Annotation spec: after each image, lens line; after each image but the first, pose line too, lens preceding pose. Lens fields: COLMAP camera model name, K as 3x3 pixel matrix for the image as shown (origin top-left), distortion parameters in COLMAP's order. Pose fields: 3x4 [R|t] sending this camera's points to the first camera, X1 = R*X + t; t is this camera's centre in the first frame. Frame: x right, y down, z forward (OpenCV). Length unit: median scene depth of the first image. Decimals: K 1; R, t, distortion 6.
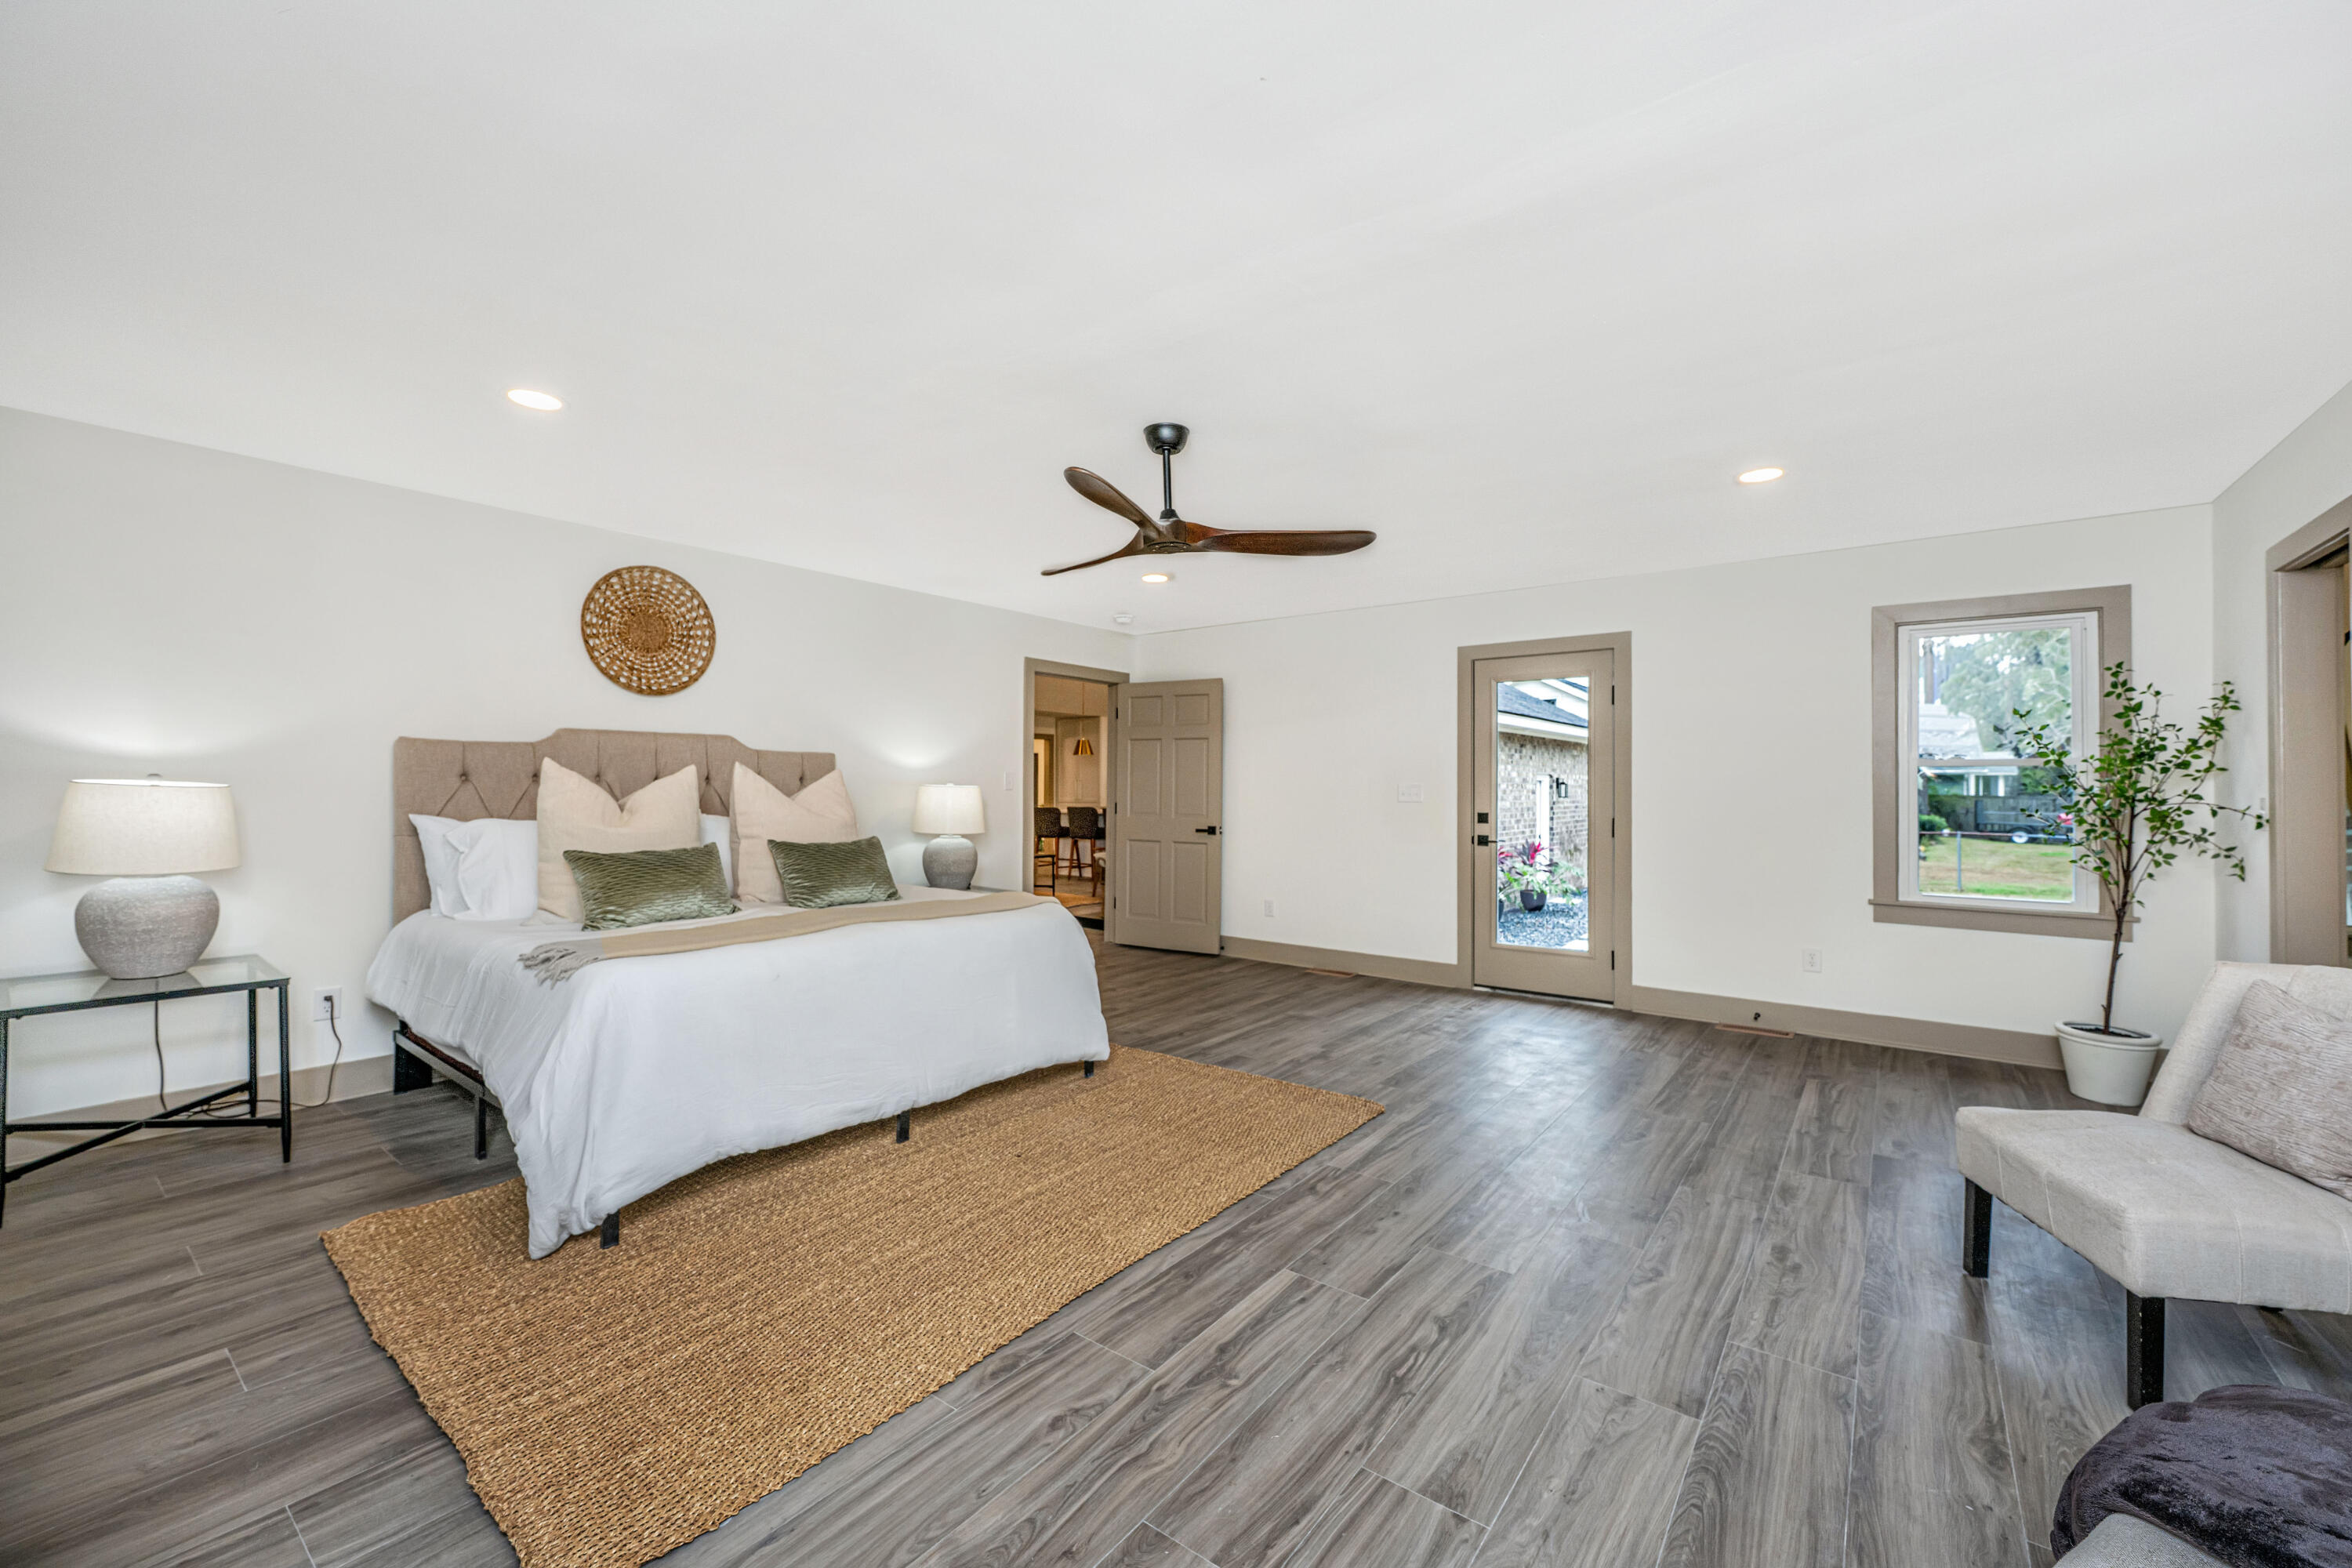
lens RADIAL K [[948.4, 0, 1165.2], [0, 948.4, 777.7], [0, 0, 1]] dist [-0.000279, 0.000029]
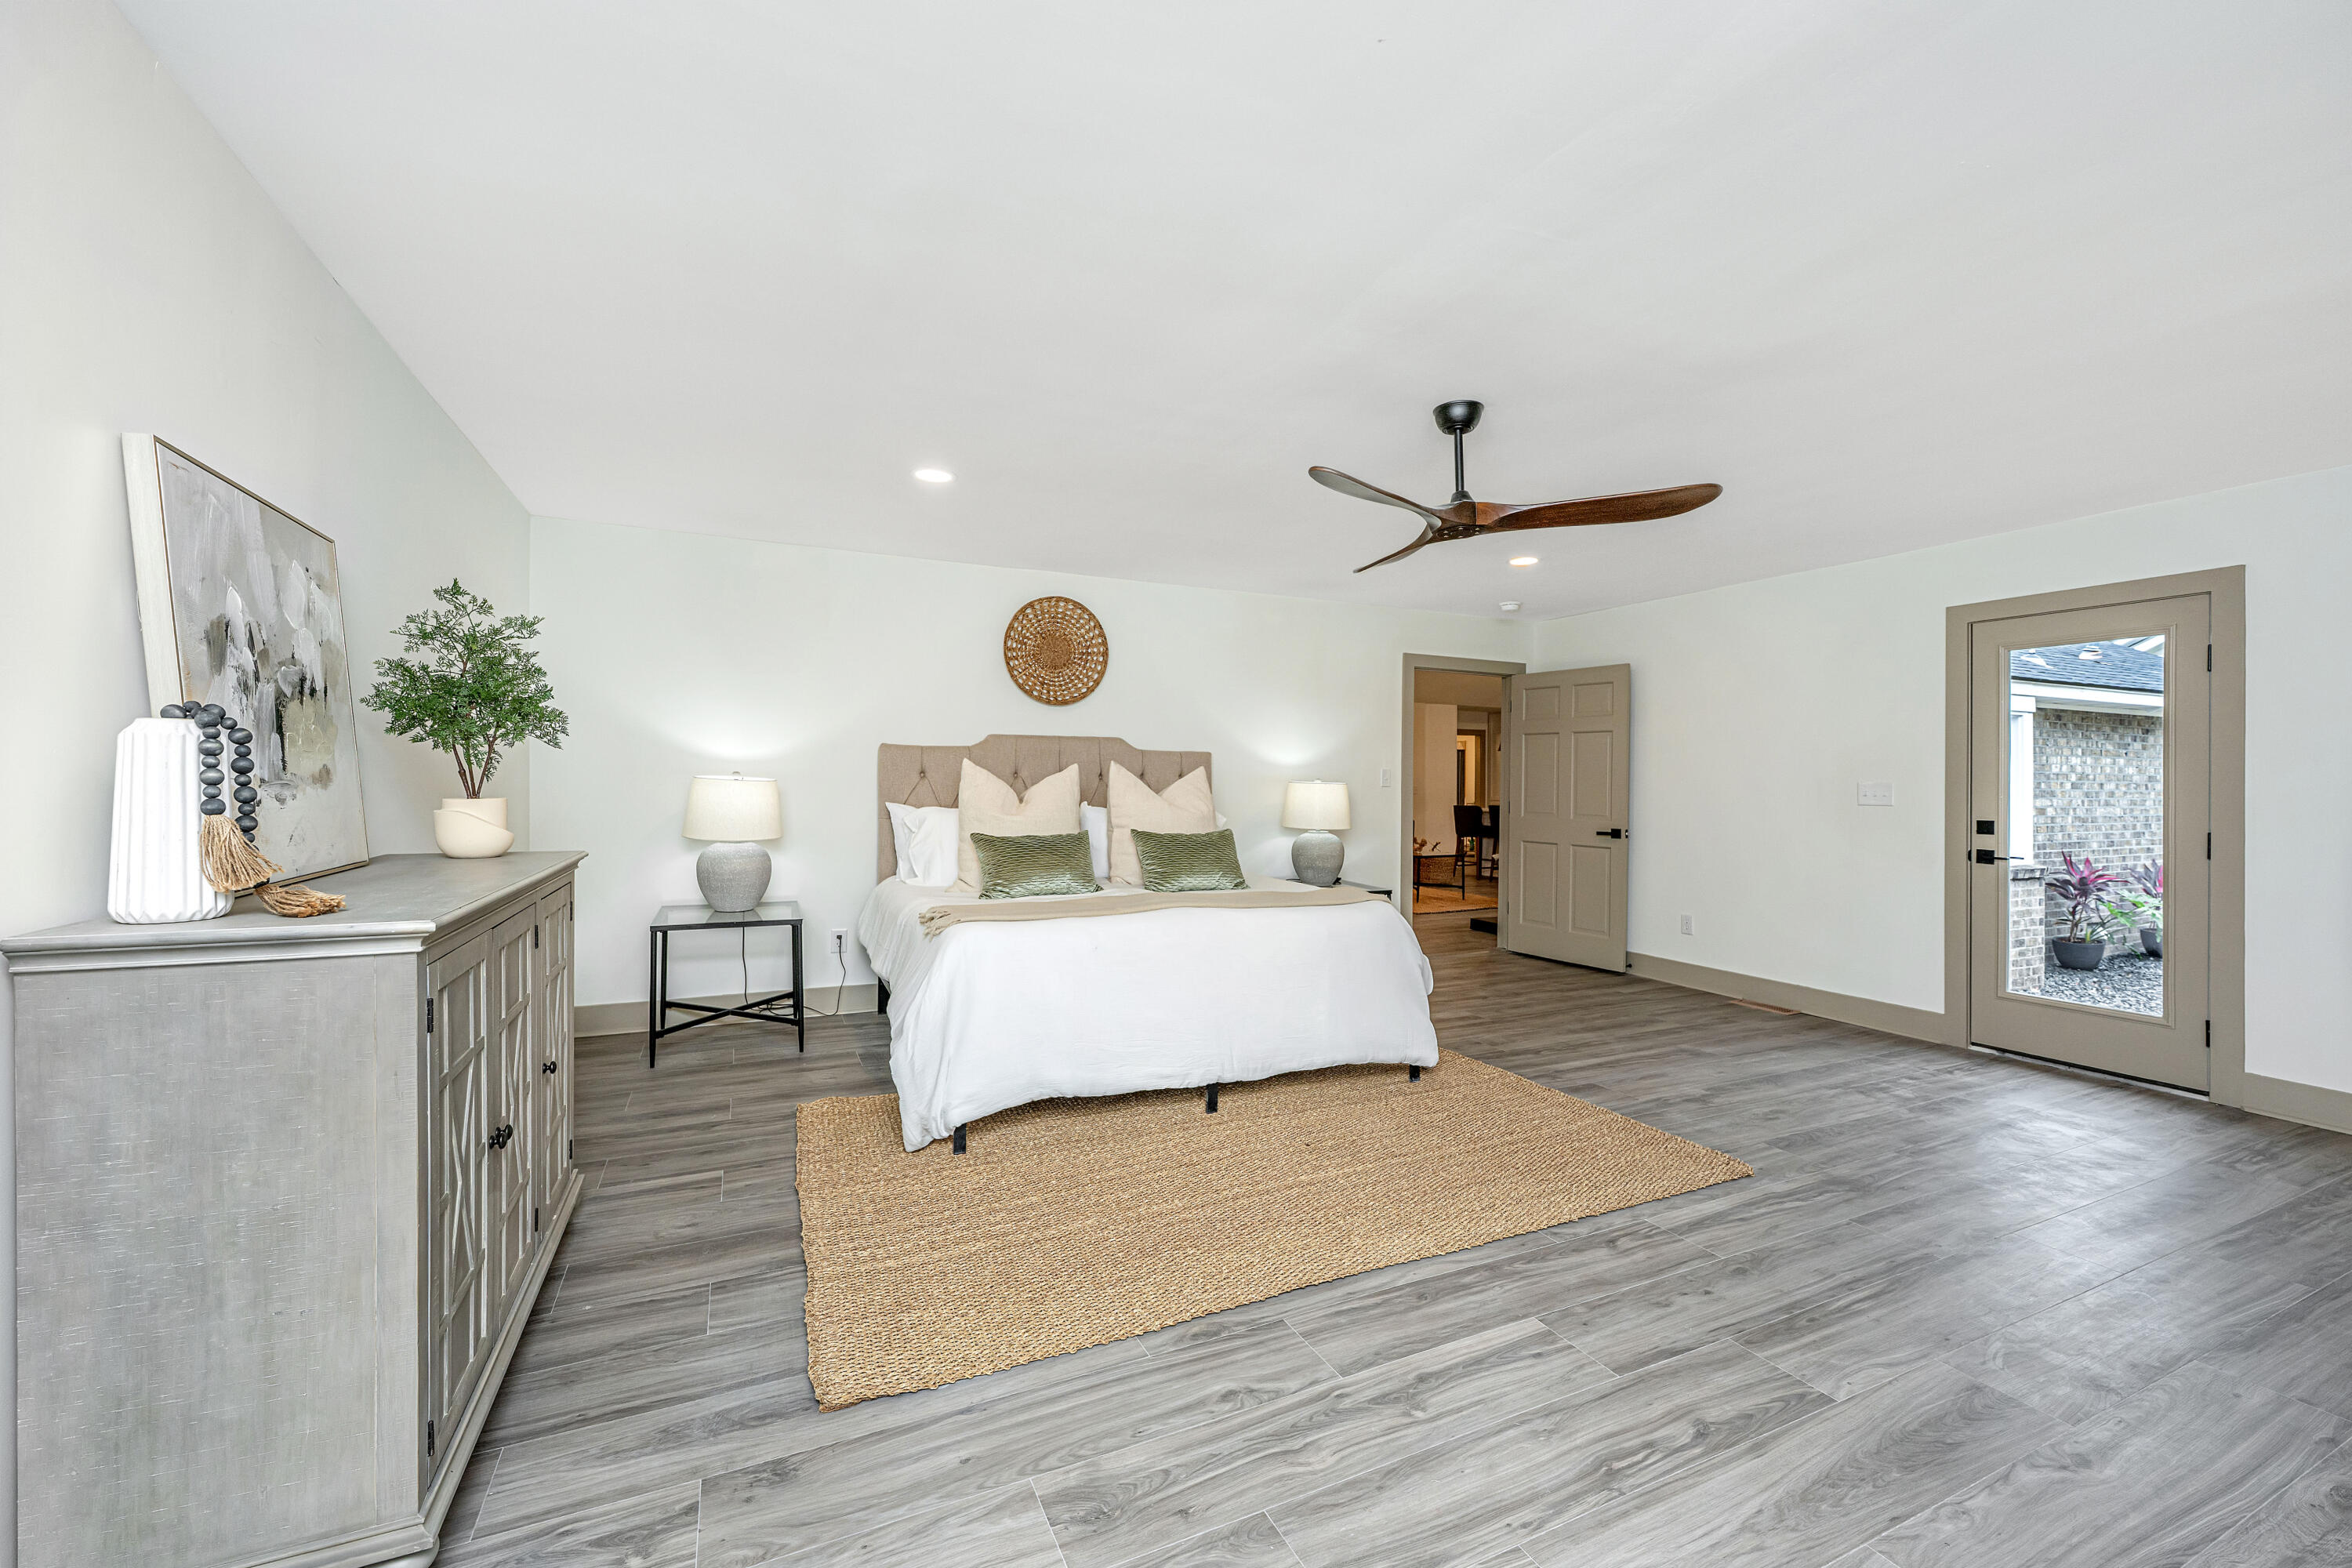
lens RADIAL K [[937.4, 0, 1167.6], [0, 937.4, 775.2], [0, 0, 1]] dist [-0.000599, -0.000040]
pose [[0.885260, 0.000783, -0.465095, 0.178340], [-0.000526, 1.000000, 0.000683, -0.000104], [0.465095, -0.000360, 0.885260, 0.035289]]
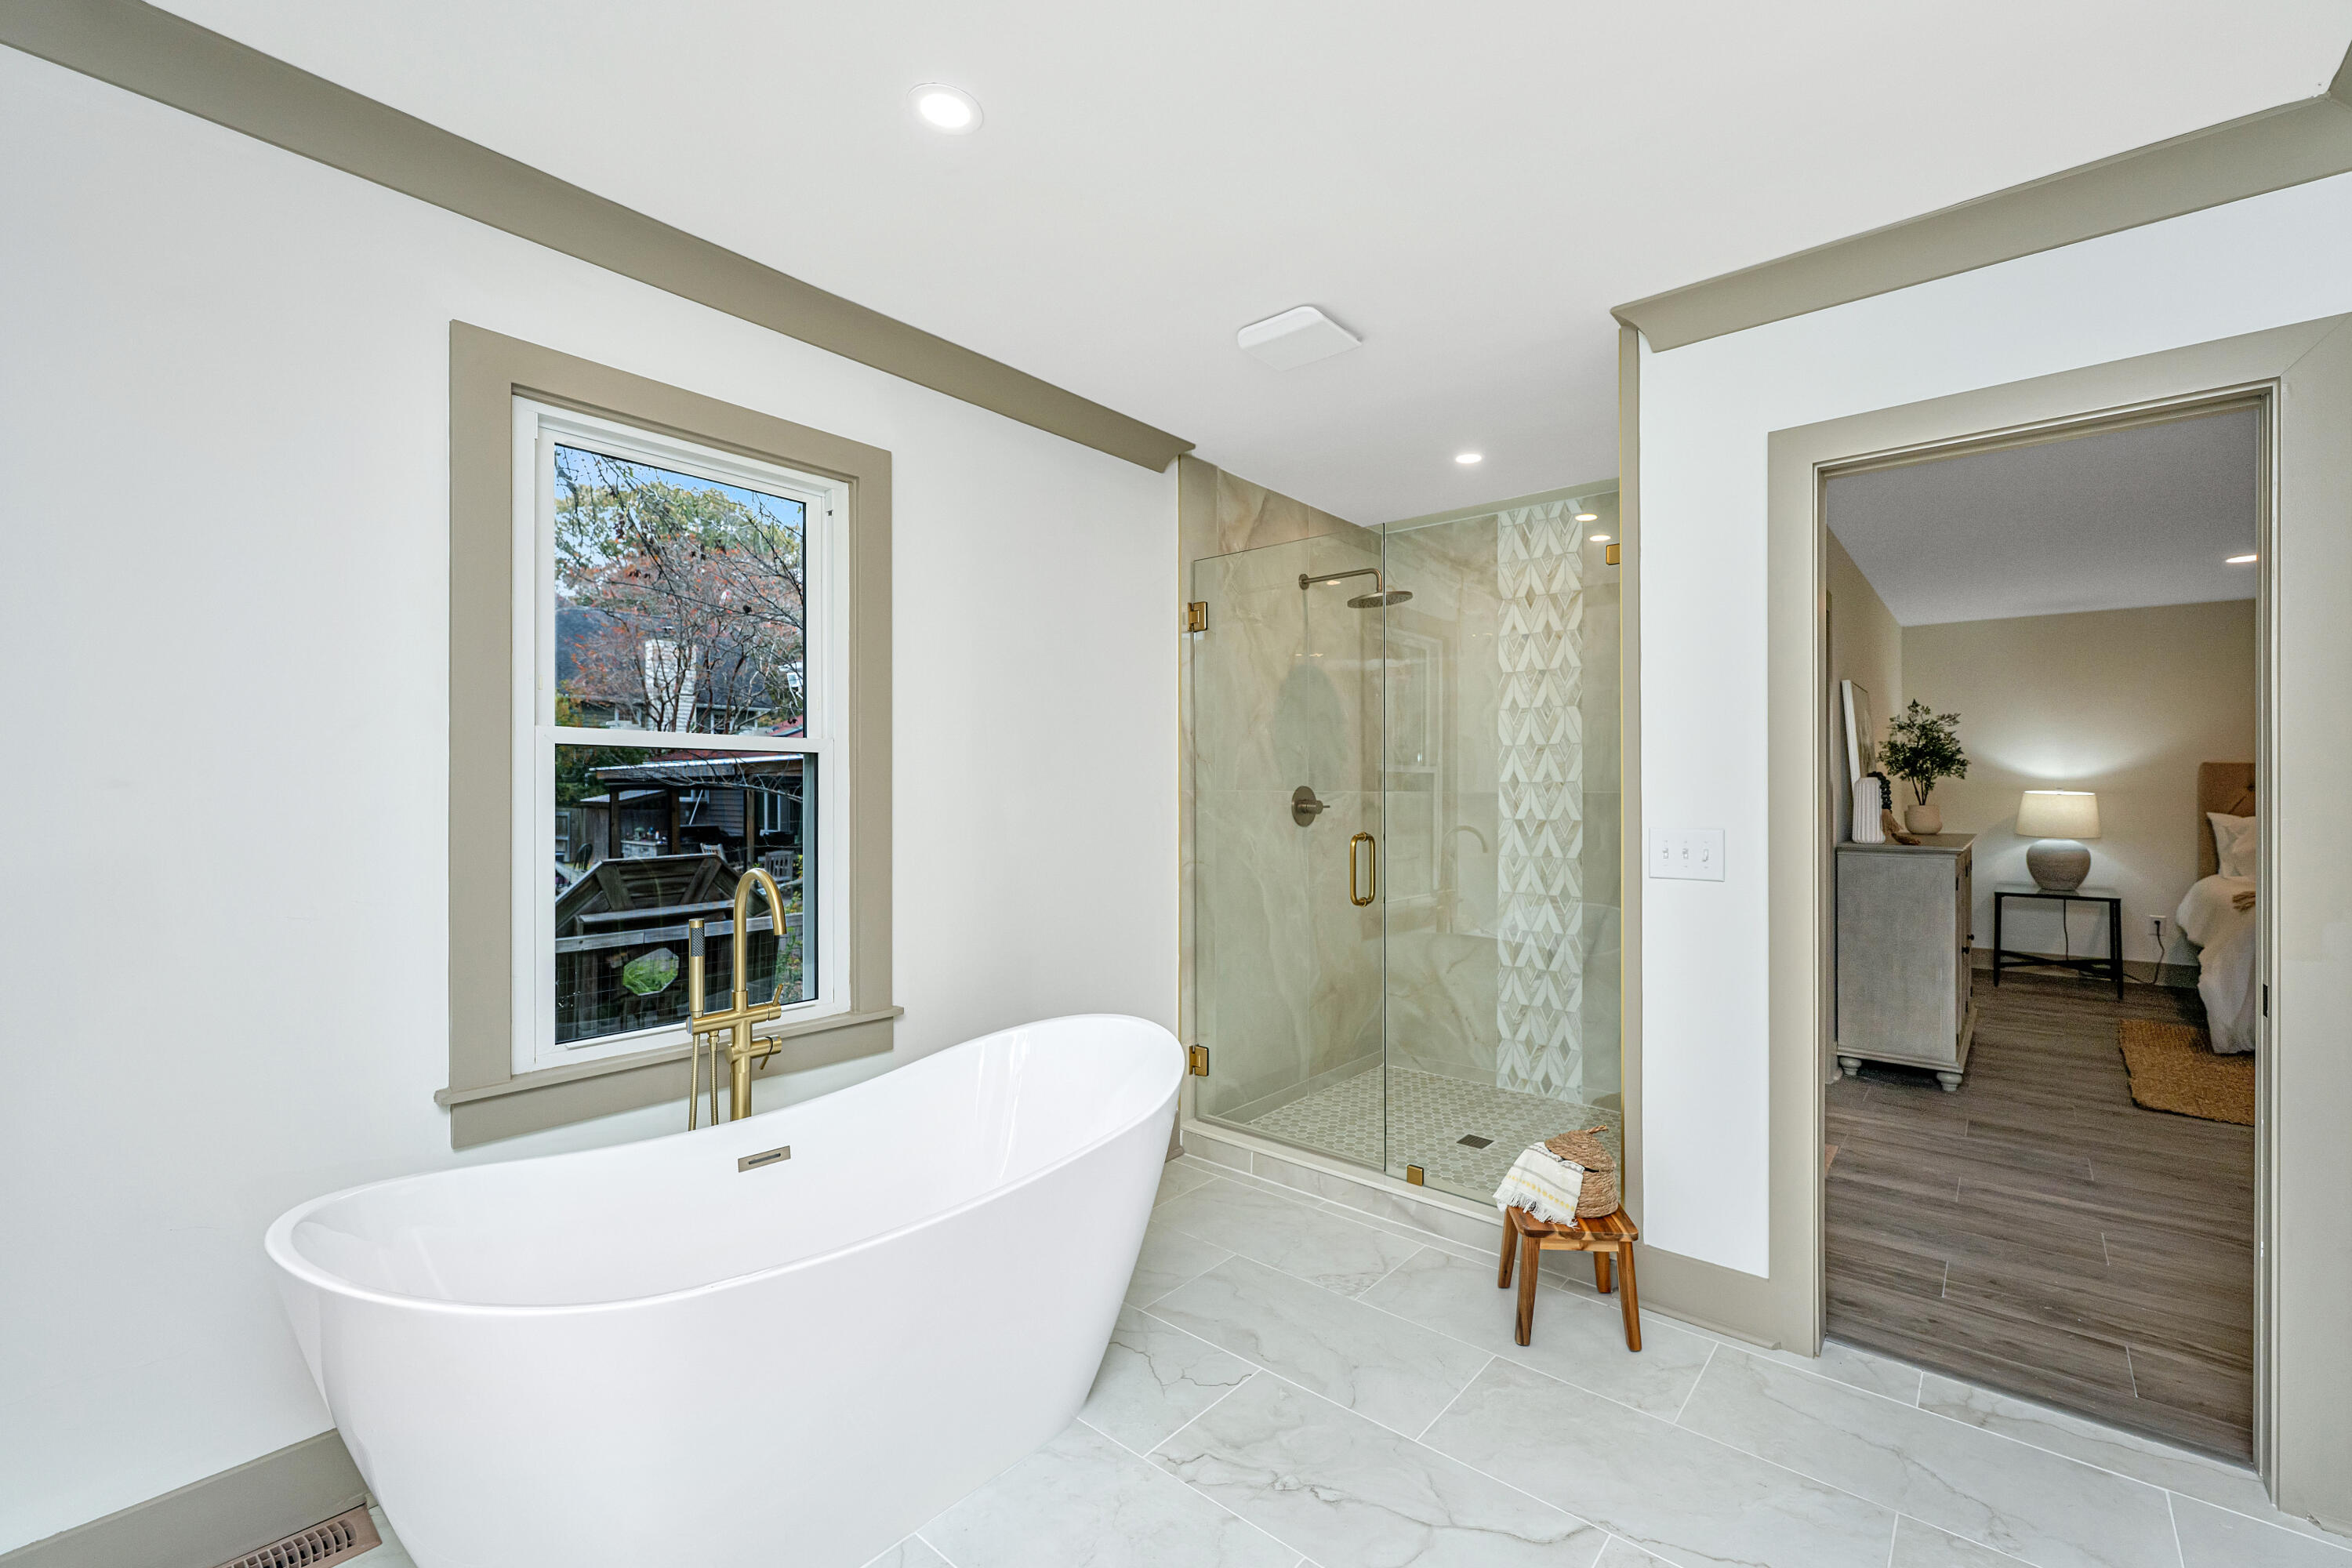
lens RADIAL K [[965.6, 0, 1185.3], [0, 965.6, 775.9], [0, 0, 1]] dist [-0.015857, -0.000167]
pose [[-0.048488, -0.003696, -0.998817, 0.994396], [0.003074, 0.999988, -0.003850, -0.025392], [0.998819, -0.003257, -0.048476, -0.717757]]
